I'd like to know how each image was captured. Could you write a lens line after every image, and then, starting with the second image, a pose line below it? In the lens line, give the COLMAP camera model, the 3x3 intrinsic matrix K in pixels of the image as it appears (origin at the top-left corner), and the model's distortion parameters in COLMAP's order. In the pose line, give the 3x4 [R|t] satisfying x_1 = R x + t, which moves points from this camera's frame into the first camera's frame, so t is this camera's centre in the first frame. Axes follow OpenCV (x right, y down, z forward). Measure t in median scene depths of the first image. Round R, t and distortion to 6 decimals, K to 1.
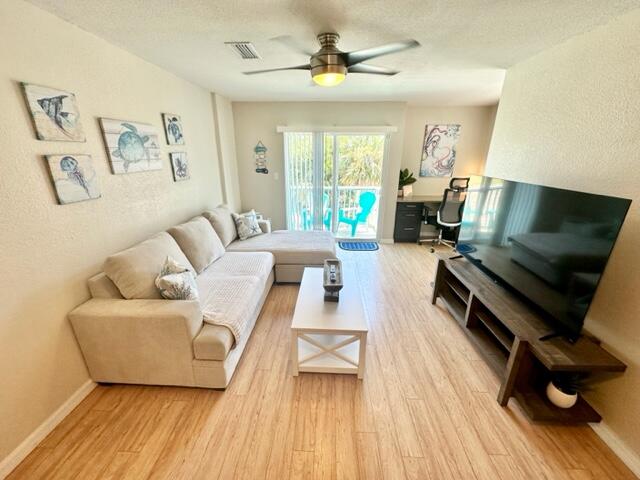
lens RADIAL K [[254.4, 0, 320.0], [0, 254.4, 240.0], [0, 0, 1]] dist [-0.001925, 0.000655]
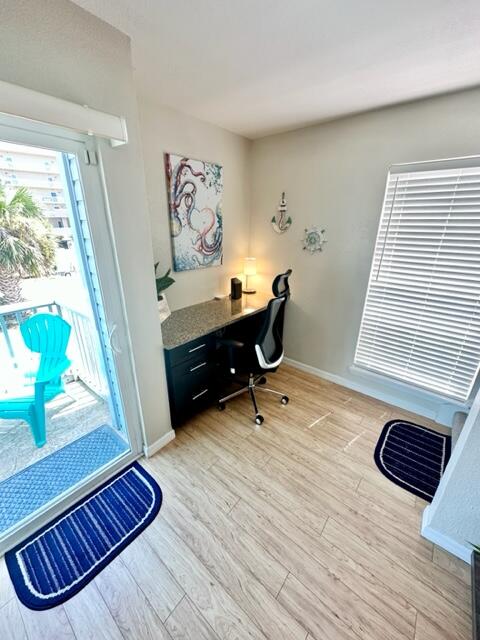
lens RADIAL K [[254.4, 0, 240.6], [0, 254.4, 319.9], [0, 0, 1]] dist [-0.001925, 0.000655]
pose [[0.602436, -0.283465, 0.746136, 0.169374], [0.251858, 0.954564, 0.159296, -0.380132], [-0.757389, 0.091954, 0.646456, 1.123543]]
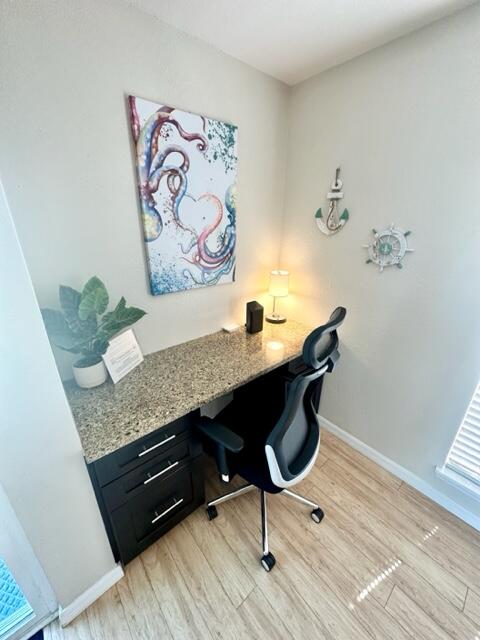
lens RADIAL K [[254.4, 0, 240.6], [0, 254.4, 319.9], [0, 0, 1]] dist [-0.001925, 0.000655]
pose [[0.731057, -0.249633, 0.635011, 0.497017], [0.214061, 0.967594, 0.133939, -0.435344], [-0.647868, 0.038015, 0.760803, 1.291511]]
